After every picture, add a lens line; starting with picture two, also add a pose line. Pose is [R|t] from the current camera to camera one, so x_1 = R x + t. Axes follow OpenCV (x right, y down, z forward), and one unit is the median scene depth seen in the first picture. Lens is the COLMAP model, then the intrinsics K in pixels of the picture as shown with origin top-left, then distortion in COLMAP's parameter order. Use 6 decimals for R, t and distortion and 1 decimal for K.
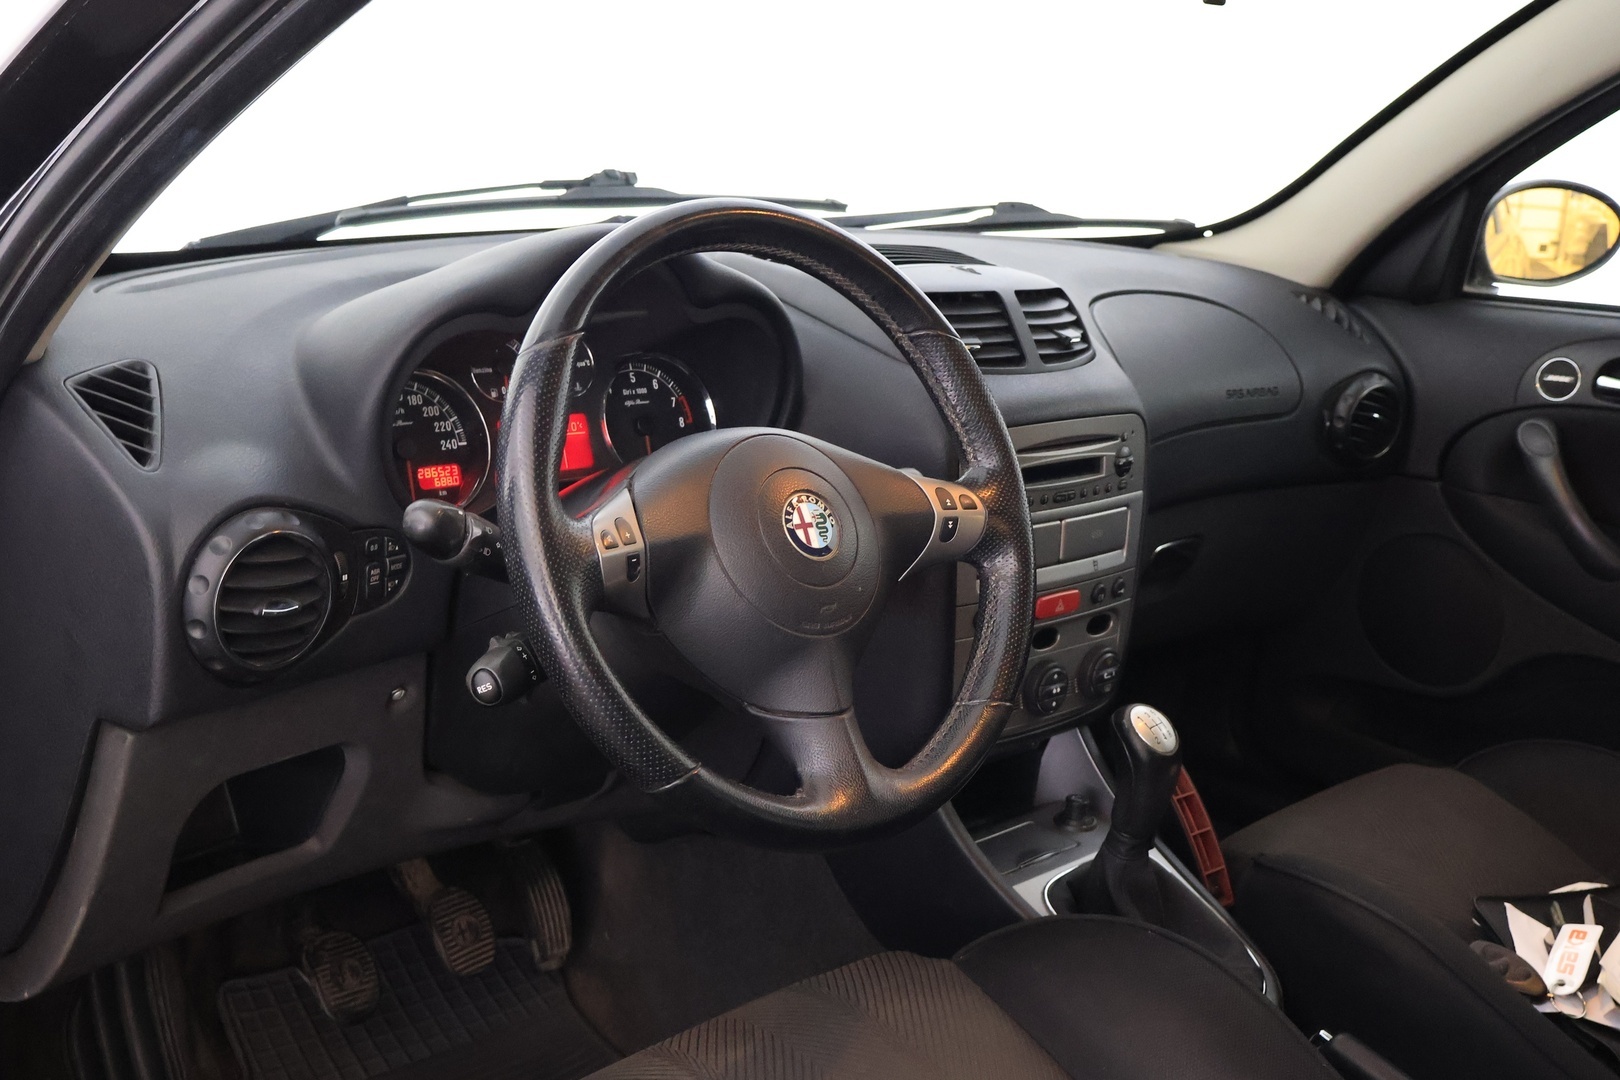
lens RADIAL K [[1684.4, 0, 806.1], [0, 1684.4, 539.9], [0, 0, 1]] dist [-0.036481, 0.000000]
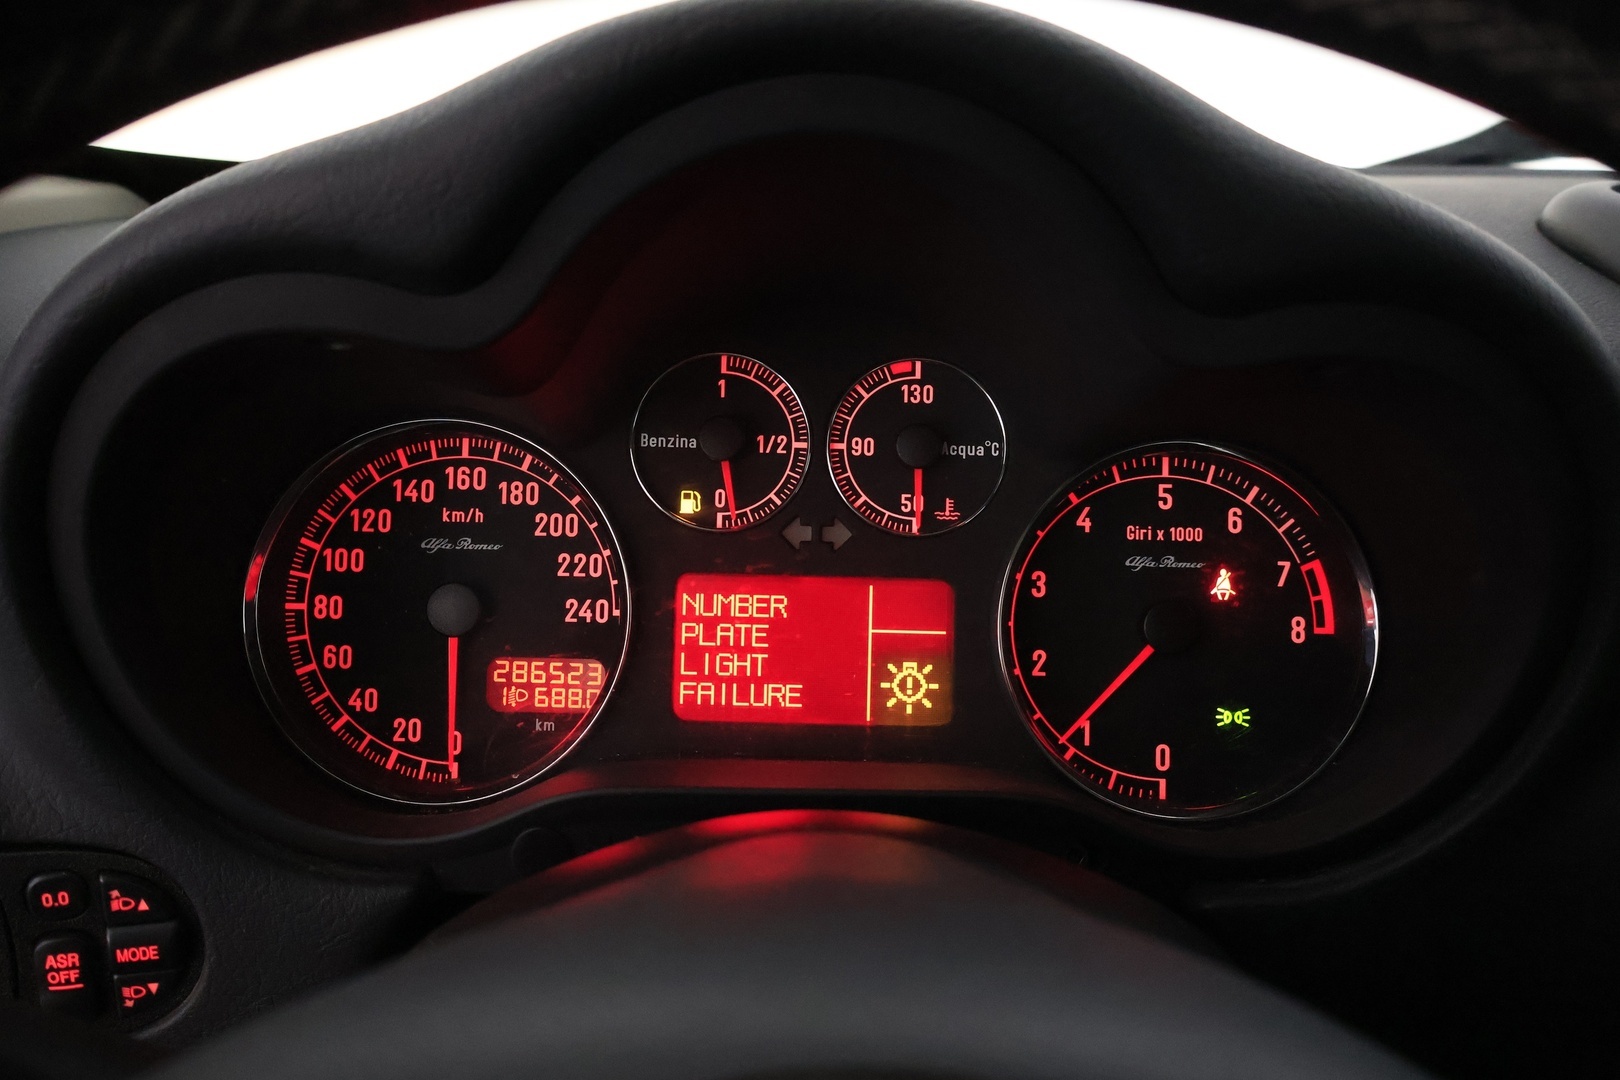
lens RADIAL K [[1406.1, 0, 807.7], [0, 1406.1, 541.3], [0, 0, 1]] dist [0.012617, -0.028703]
pose [[0.747435, 0.163953, -0.643786, 0.040055], [-0.150158, 0.985683, 0.076690, -0.094741], [0.647143, 0.039349, 0.761353, 0.679798]]
